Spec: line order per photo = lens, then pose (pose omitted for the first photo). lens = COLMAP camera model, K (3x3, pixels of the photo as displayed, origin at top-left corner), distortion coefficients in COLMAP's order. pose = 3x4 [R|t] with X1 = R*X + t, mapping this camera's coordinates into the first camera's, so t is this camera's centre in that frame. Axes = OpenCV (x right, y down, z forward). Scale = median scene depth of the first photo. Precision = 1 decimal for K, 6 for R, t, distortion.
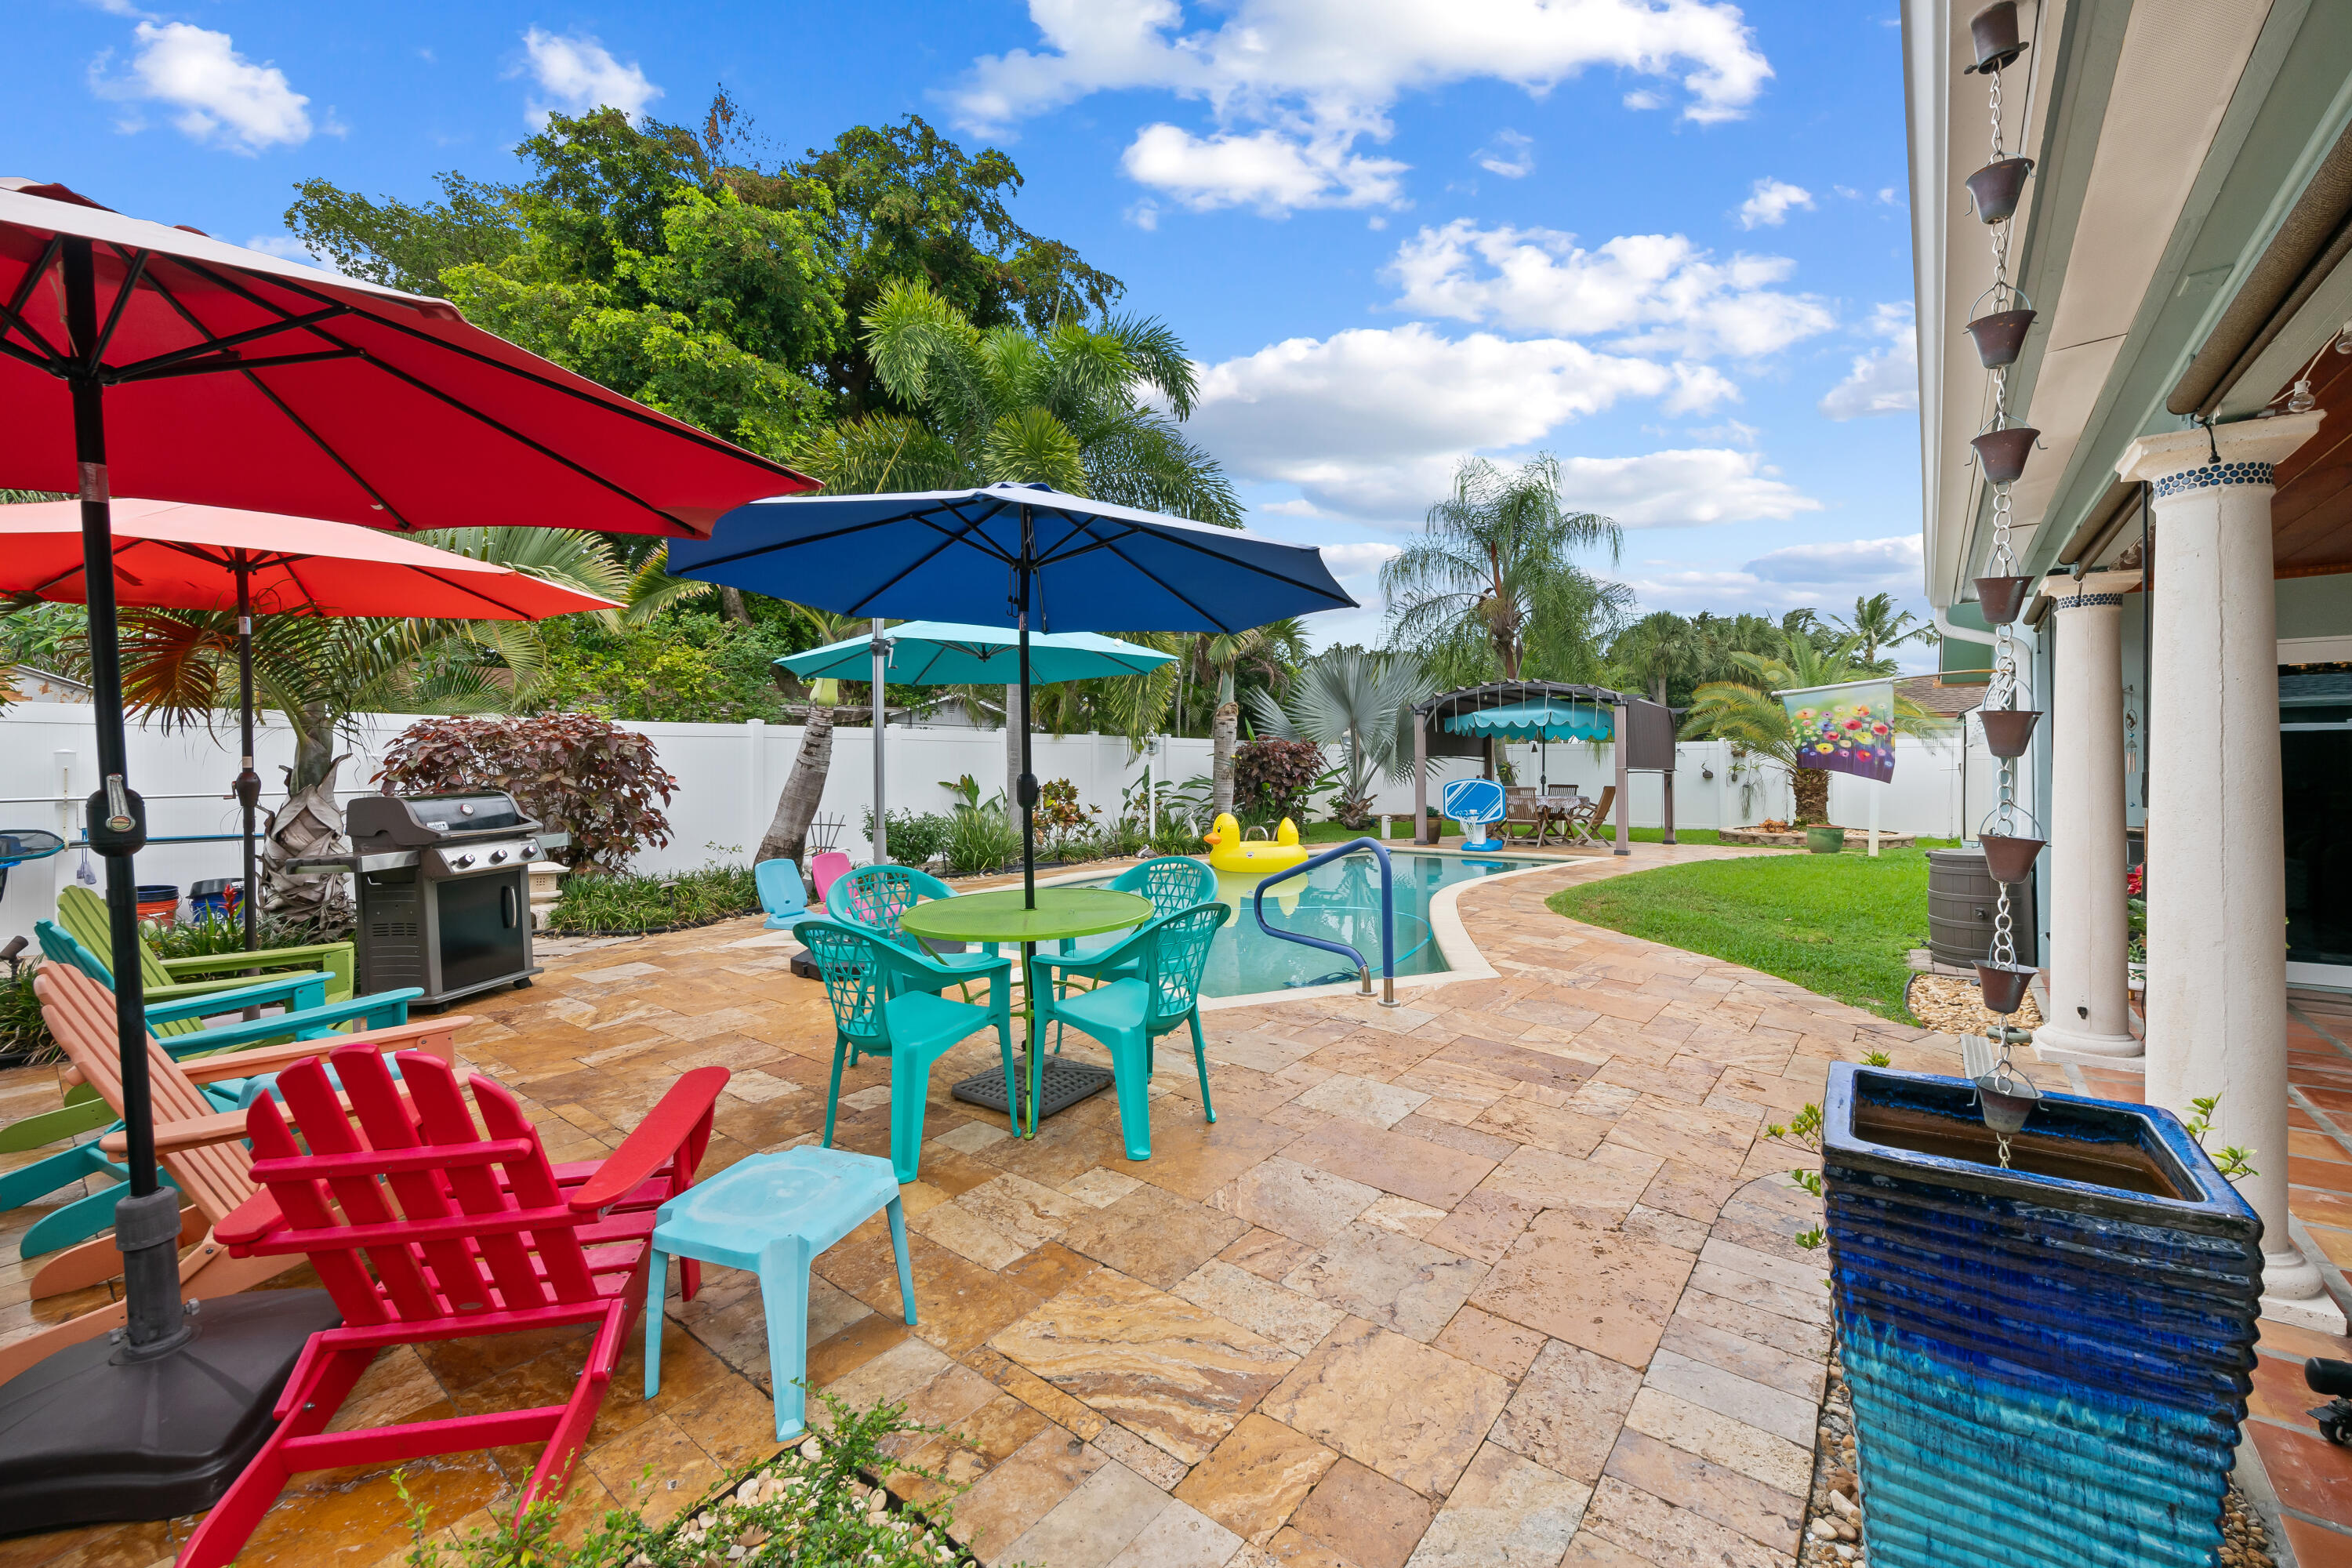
lens RADIAL K [[936.8, 0, 1180.9], [0, 936.8, 765.0], [0, 0, 1]] dist [-0.001038, -0.001757]
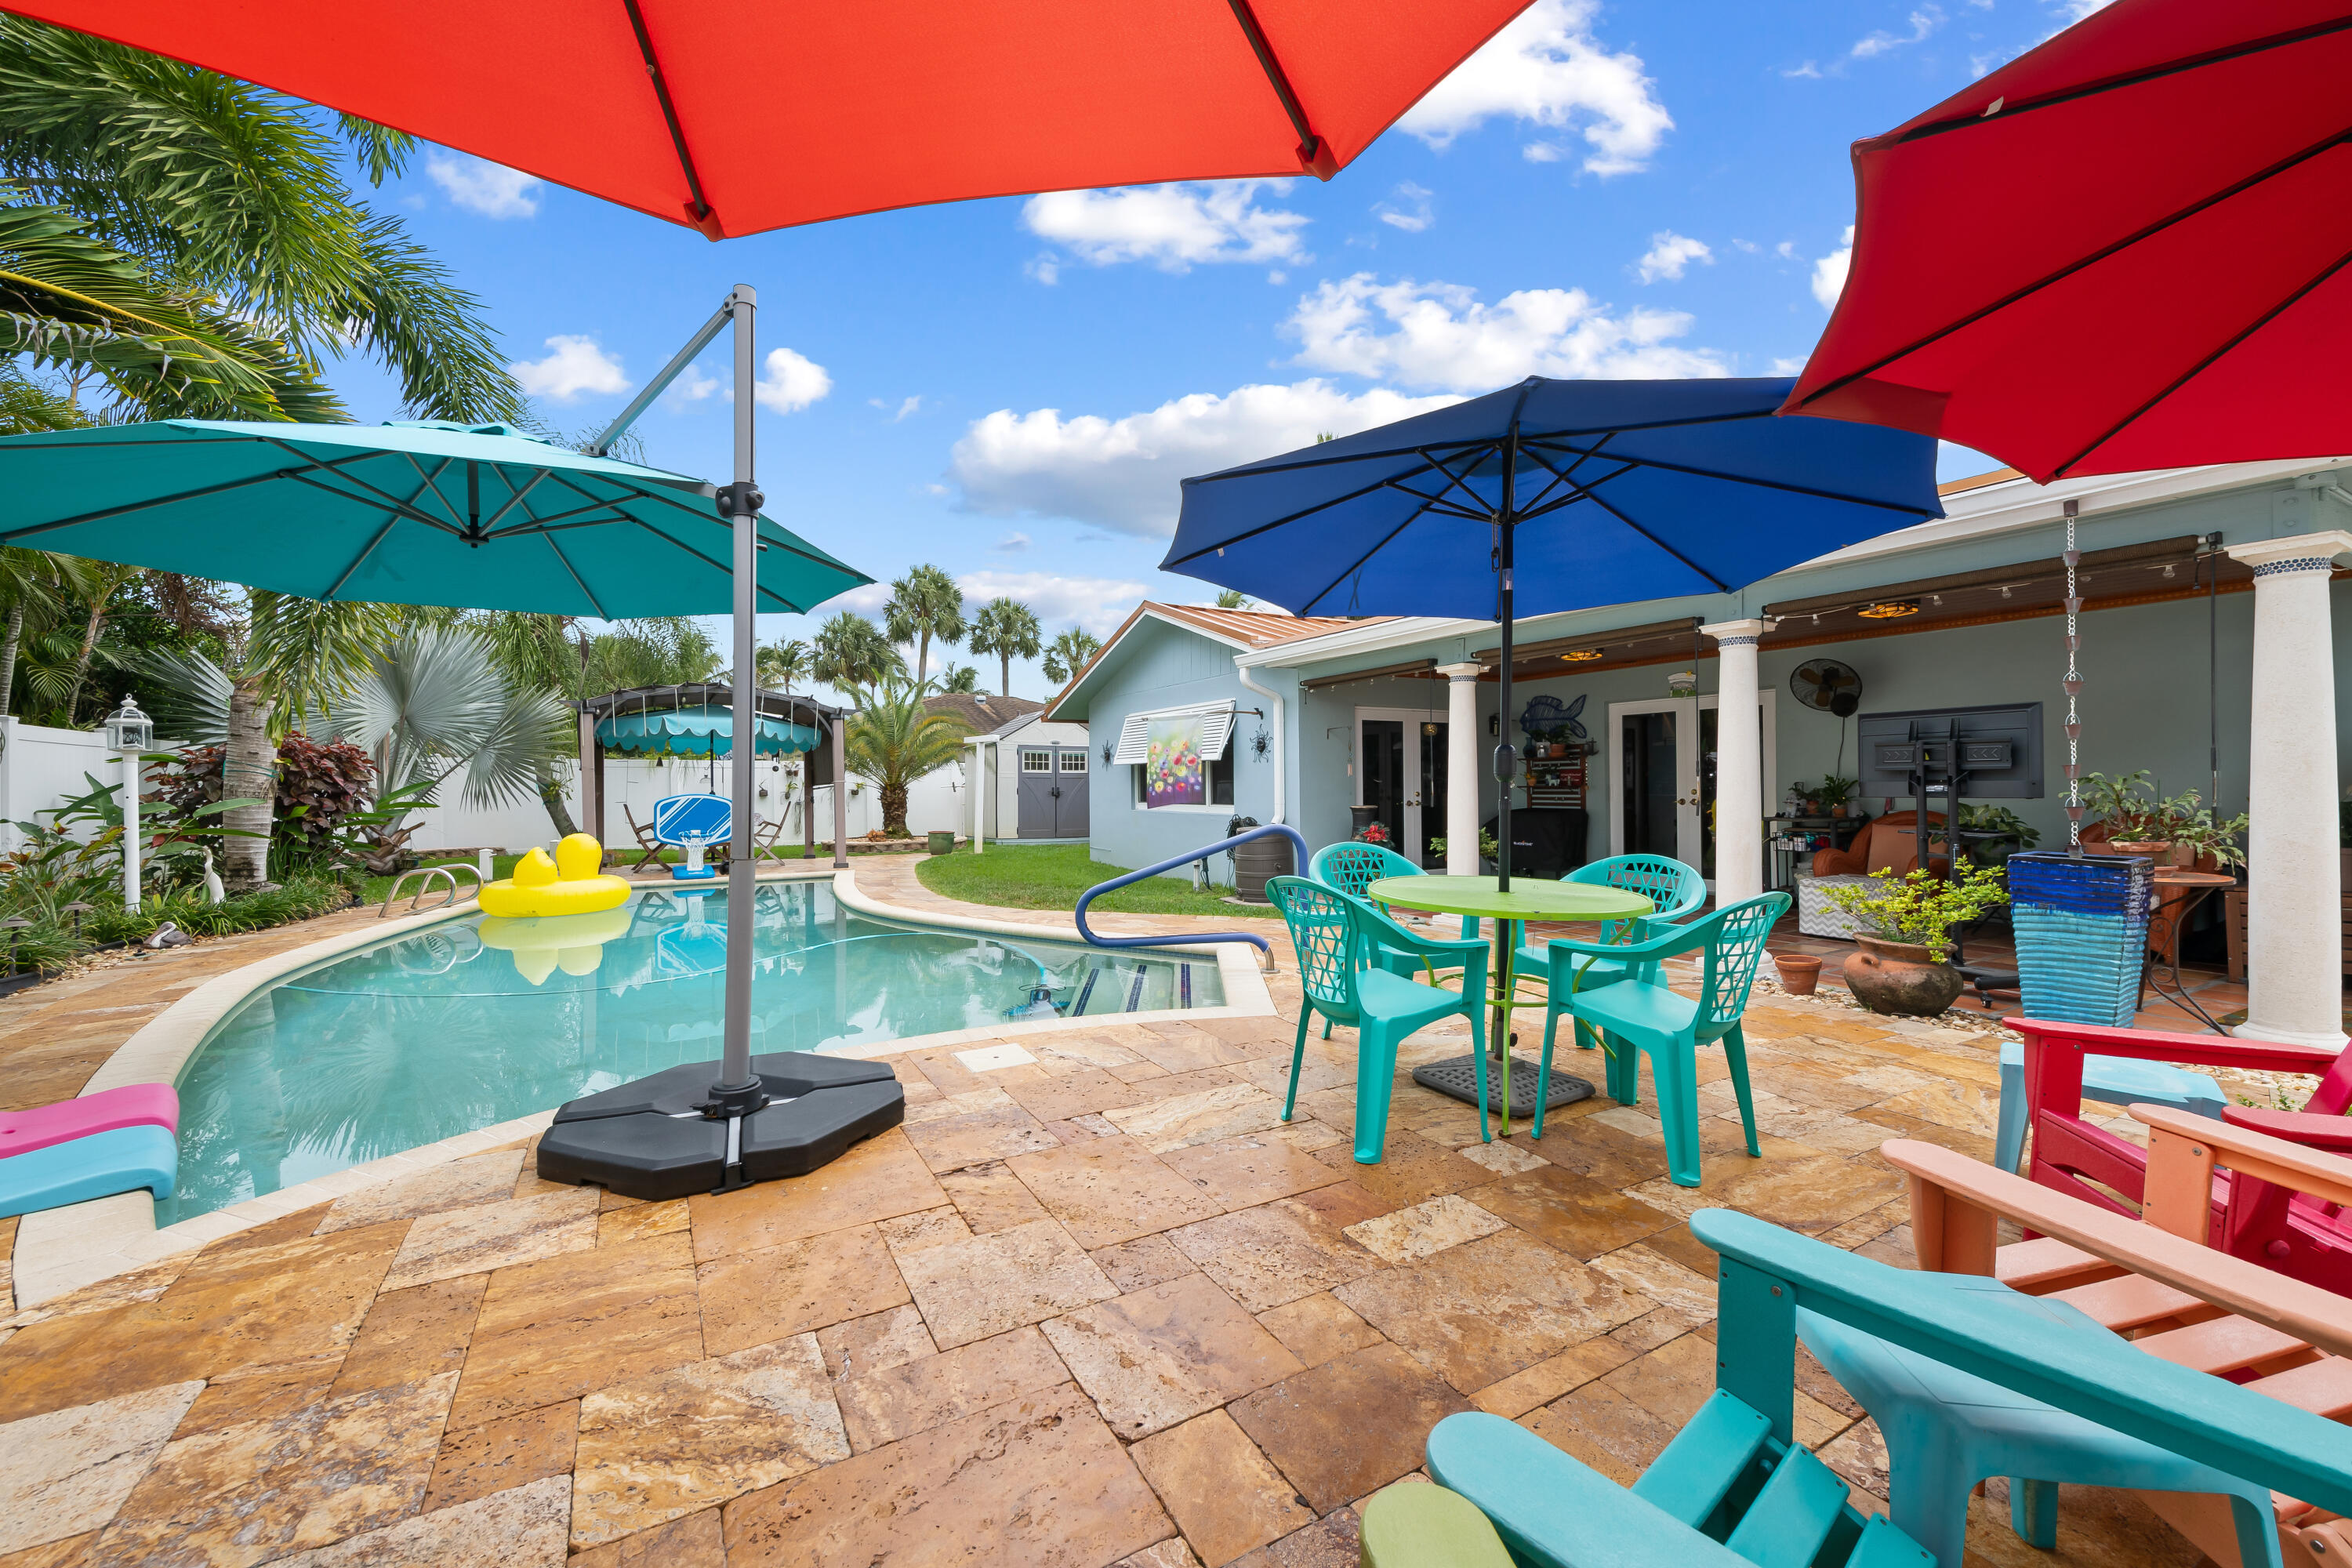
lens RADIAL K [[936.8, 0, 1180.7], [0, 936.8, 781.7], [0, 0, 1]] dist [-0.001038, -0.001757]
pose [[0.357467, 0.009375, 0.933879, -0.294069], [0.000799, 0.999946, -0.010344, 0.011171], [-0.933925, 0.004444, 0.357440, 0.244051]]
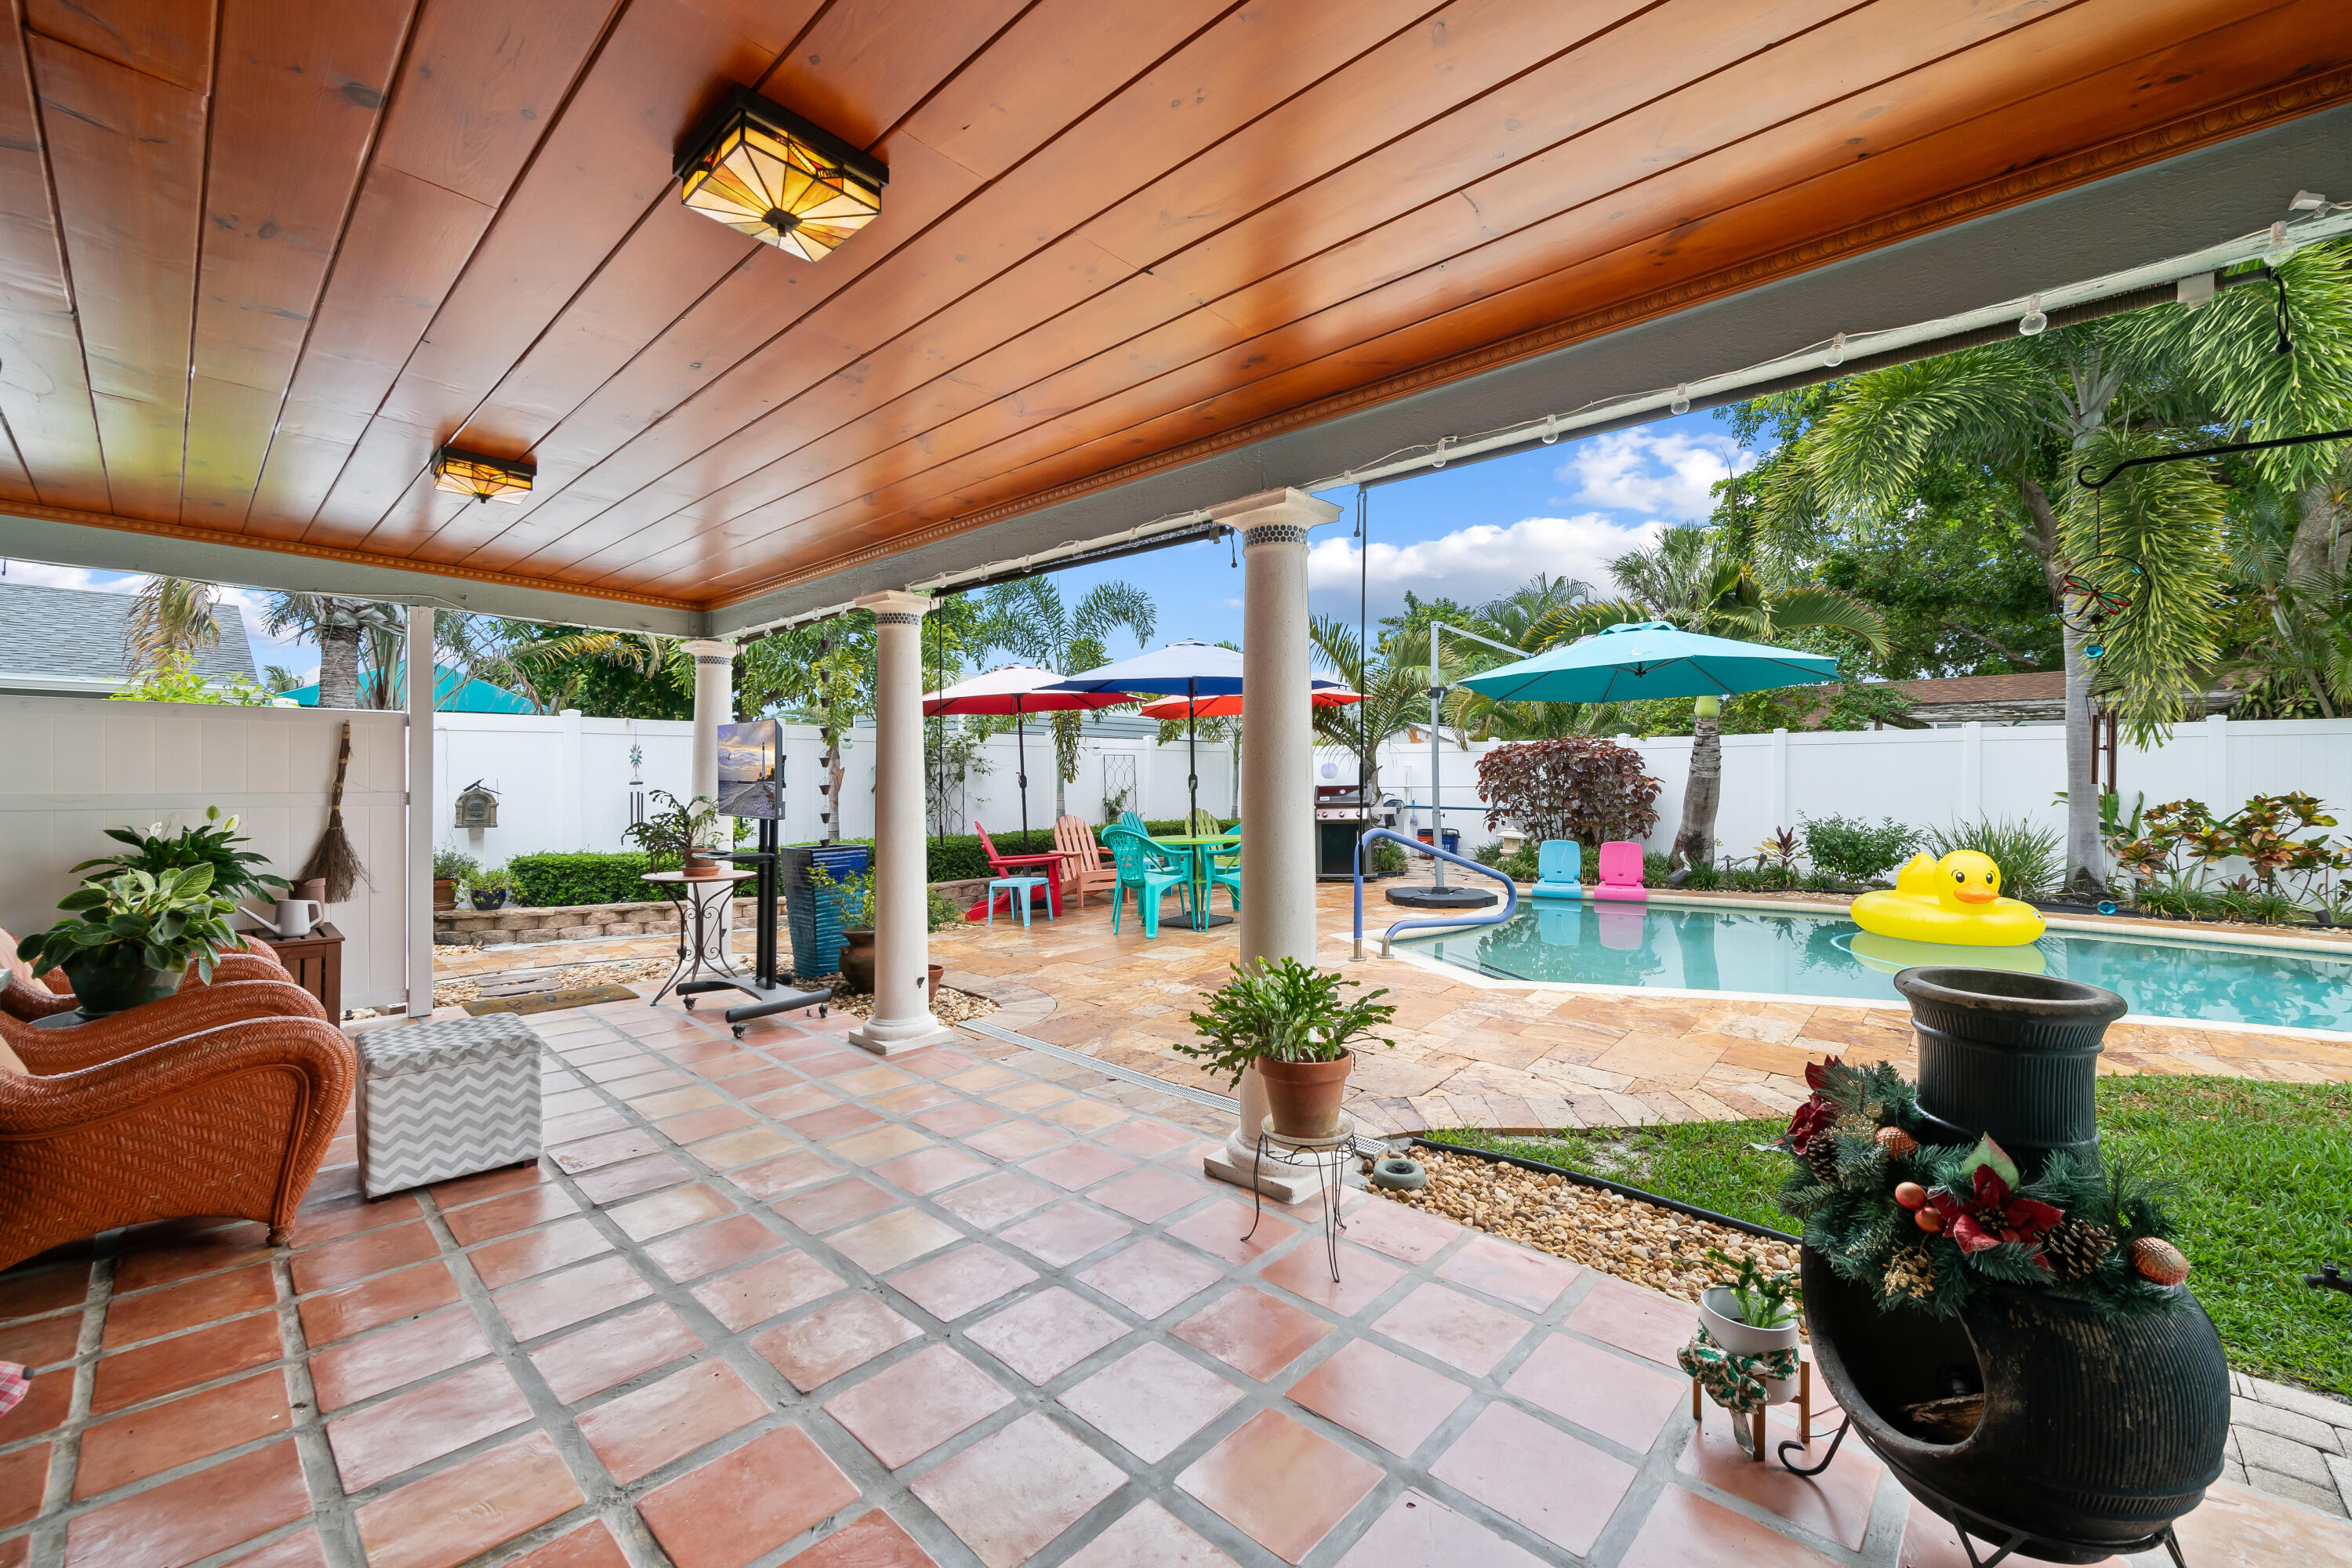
lens RADIAL K [[936.8, 0, 1176.1], [0, 936.8, 778.8], [0, 0, 1]] dist [-0.001038, -0.001757]
pose [[-0.055797, 0.007803, -0.998412, 0.492597], [-0.002309, 0.999966, 0.007944, 0.002375], [0.998439, 0.002749, -0.055777, 0.278356]]
